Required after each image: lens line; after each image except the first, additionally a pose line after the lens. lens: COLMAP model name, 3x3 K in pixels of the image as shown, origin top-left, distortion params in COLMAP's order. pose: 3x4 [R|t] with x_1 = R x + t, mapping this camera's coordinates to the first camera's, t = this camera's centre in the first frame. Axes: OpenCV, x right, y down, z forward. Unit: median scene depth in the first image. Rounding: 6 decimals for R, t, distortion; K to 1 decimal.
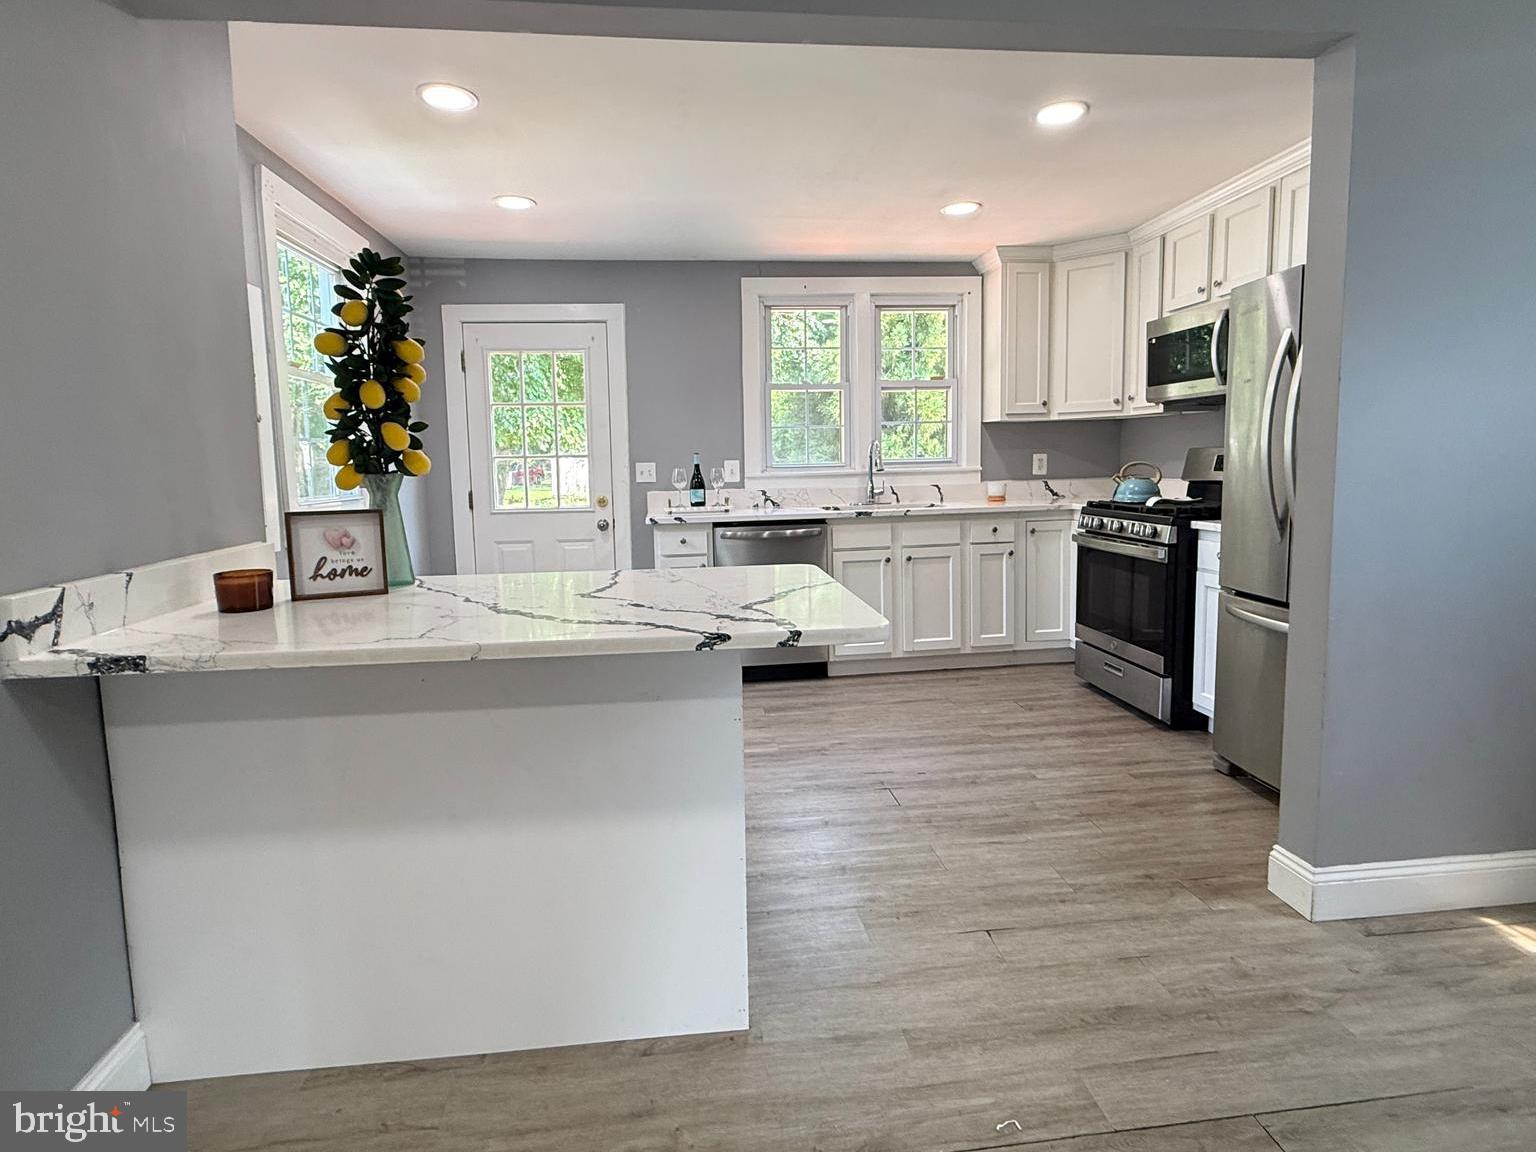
lens RADIAL K [[816.6, 0, 763.0], [0, 816.6, 538.7], [0, 0, 1]] dist [0.002469, 0.000061]
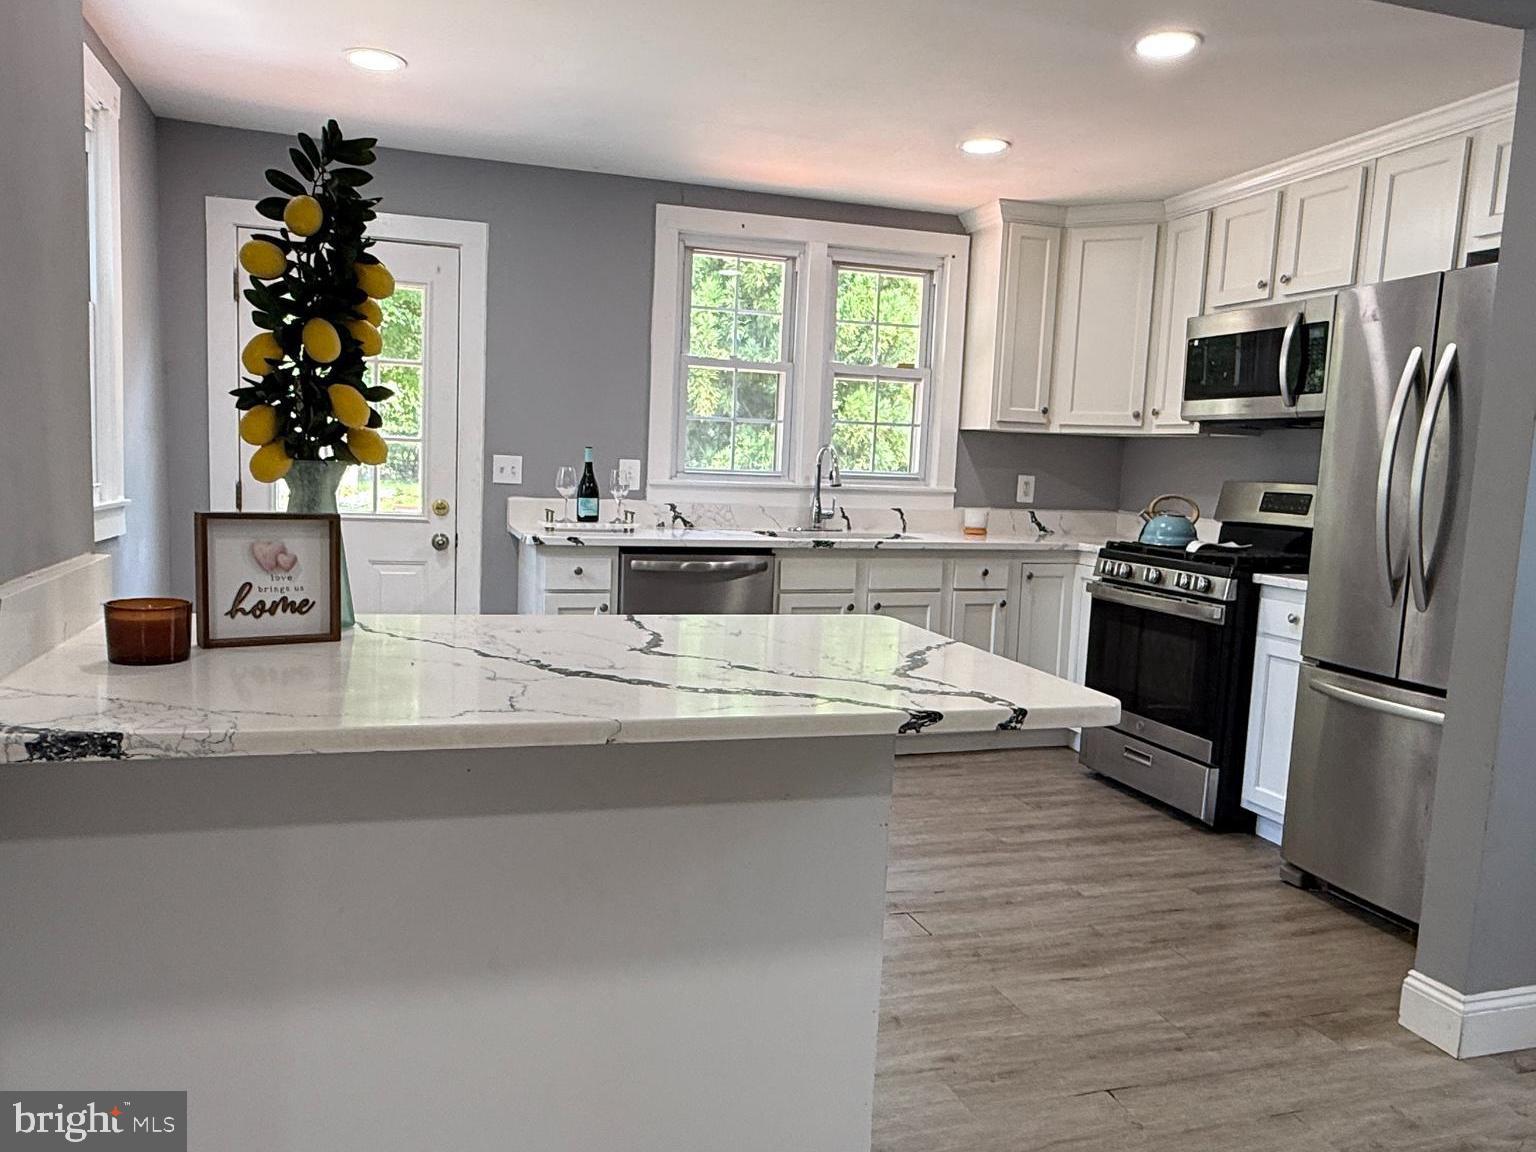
lens RADIAL K [[1130.0, 0, 769.2], [0, 1130.0, 594.1], [0, 0, 1]] dist [0.002008, 0.000057]
pose [[0.977735, 0.037100, 0.206537, -0.152587], [-0.041533, 0.998990, 0.017171, -0.000781], [-0.205691, -0.025366, 0.978288, 0.009261]]
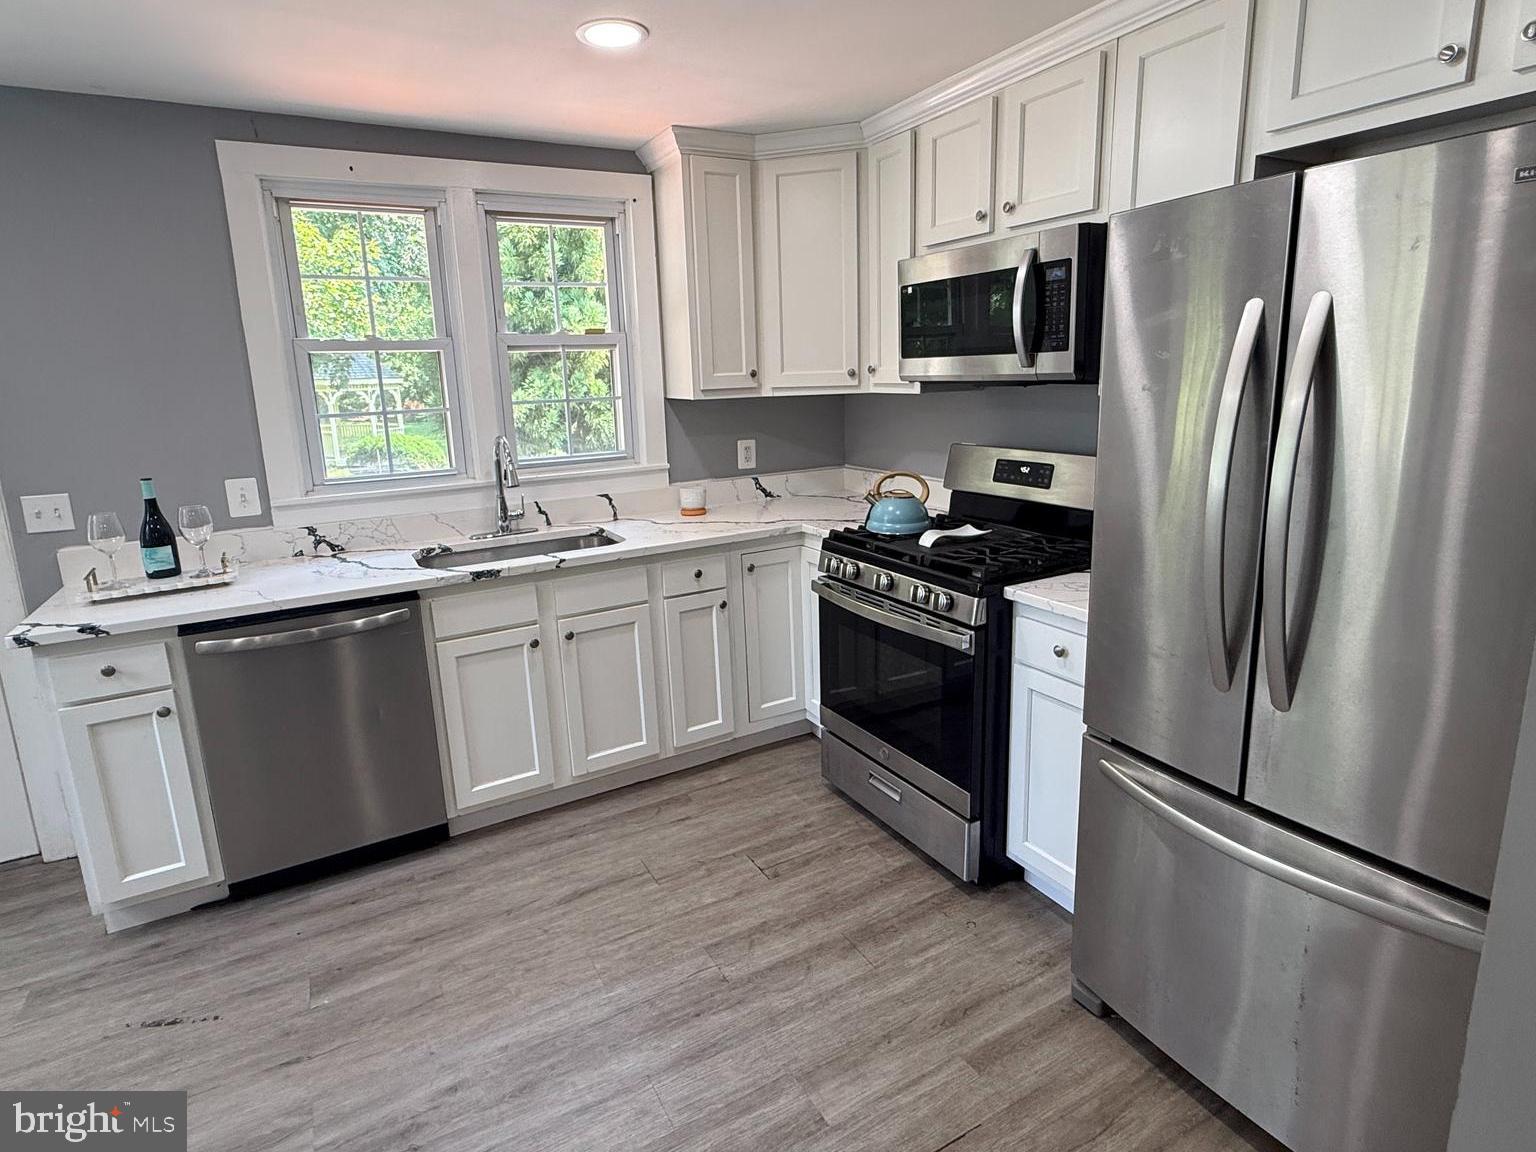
lens RADIAL K [[830.5, 0, 764.9], [0, 830.5, 542.3], [0, 0, 1]] dist [0.004404, 0.001051]
pose [[0.922818, -0.085967, 0.375521, 0.098033], [0.051065, 0.993479, 0.101944, -0.118748], [-0.381836, -0.074900, 0.921190, 0.425127]]
